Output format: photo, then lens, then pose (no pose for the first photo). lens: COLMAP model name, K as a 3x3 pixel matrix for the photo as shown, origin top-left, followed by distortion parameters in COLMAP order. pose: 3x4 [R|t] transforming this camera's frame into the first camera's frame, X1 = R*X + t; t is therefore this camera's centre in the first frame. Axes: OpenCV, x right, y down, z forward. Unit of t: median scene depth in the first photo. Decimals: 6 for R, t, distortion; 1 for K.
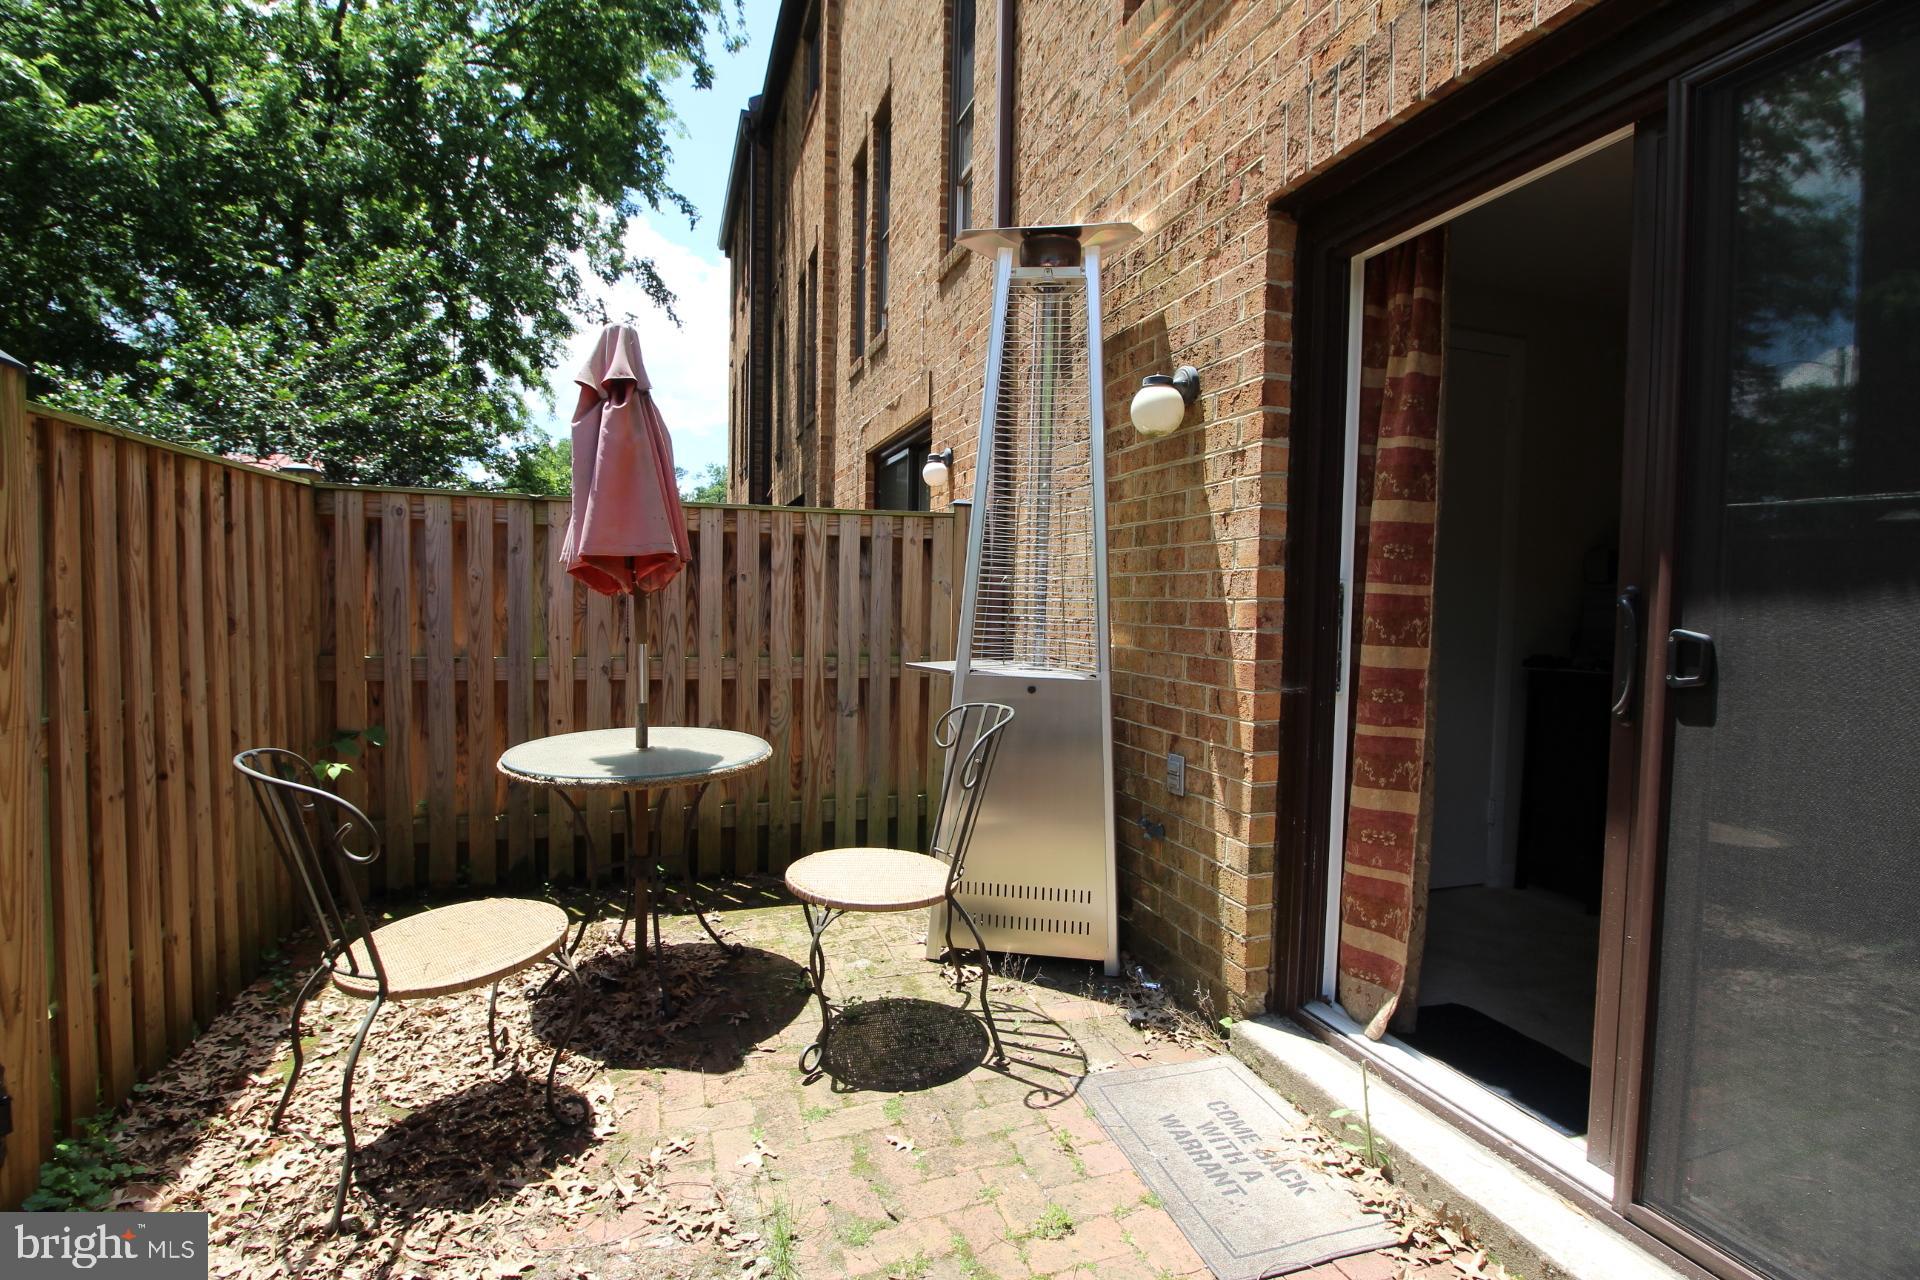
lens RADIAL K [[904.4, 0, 960.0], [0, 904.4, 640.0], [0, 0, 1]] dist [-0.017232, -0.000870]
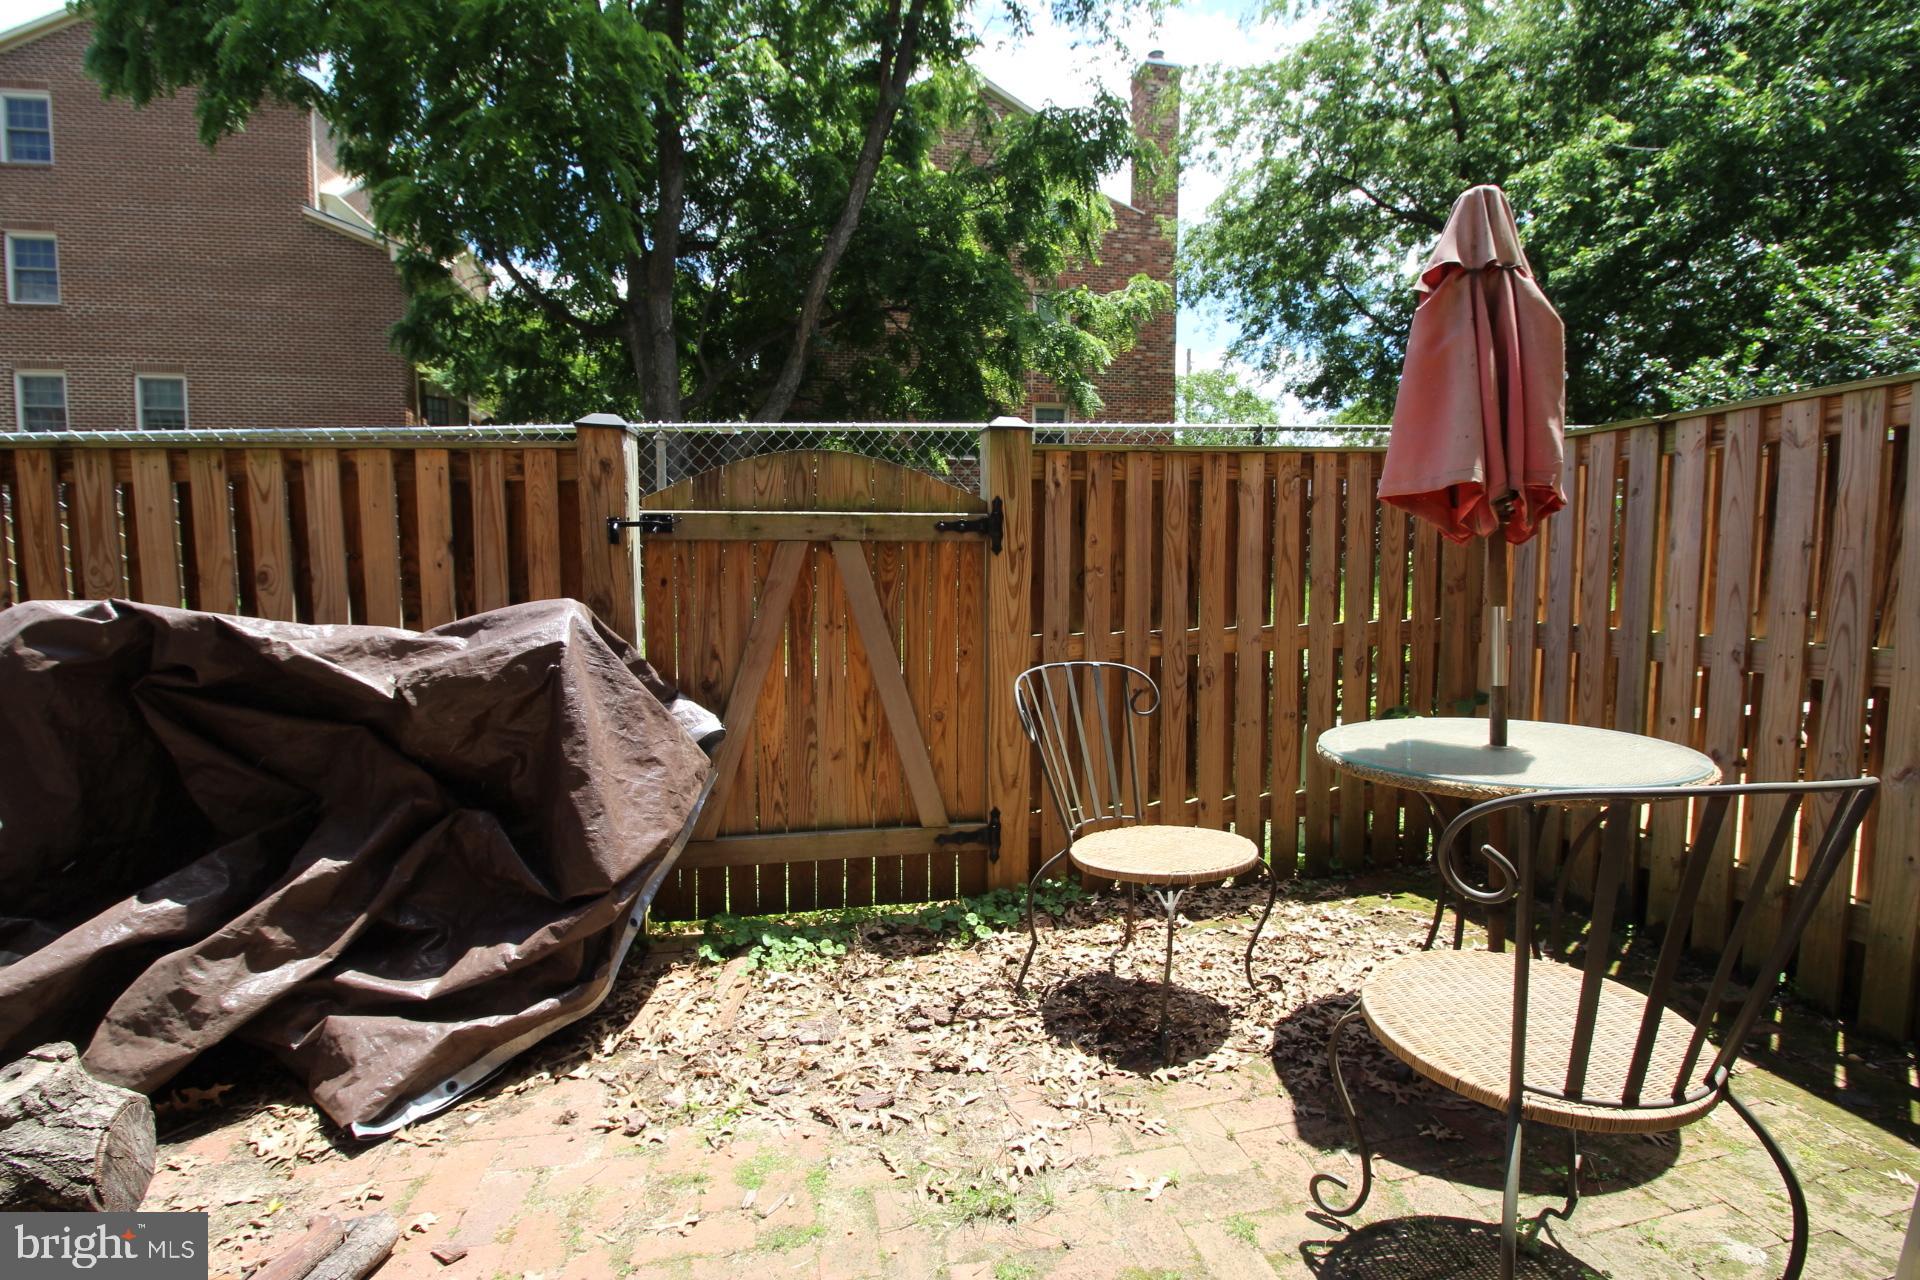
lens RADIAL K [[904.4, 0, 960.0], [0, 904.4, 640.0], [0, 0, 1]] dist [-0.017232, -0.000870]
pose [[-0.147324, 0.058695, -0.987345, 0.466941], [-0.039913, 0.997072, 0.065229, 0.000861], [0.988283, 0.049018, -0.144550, 0.687889]]
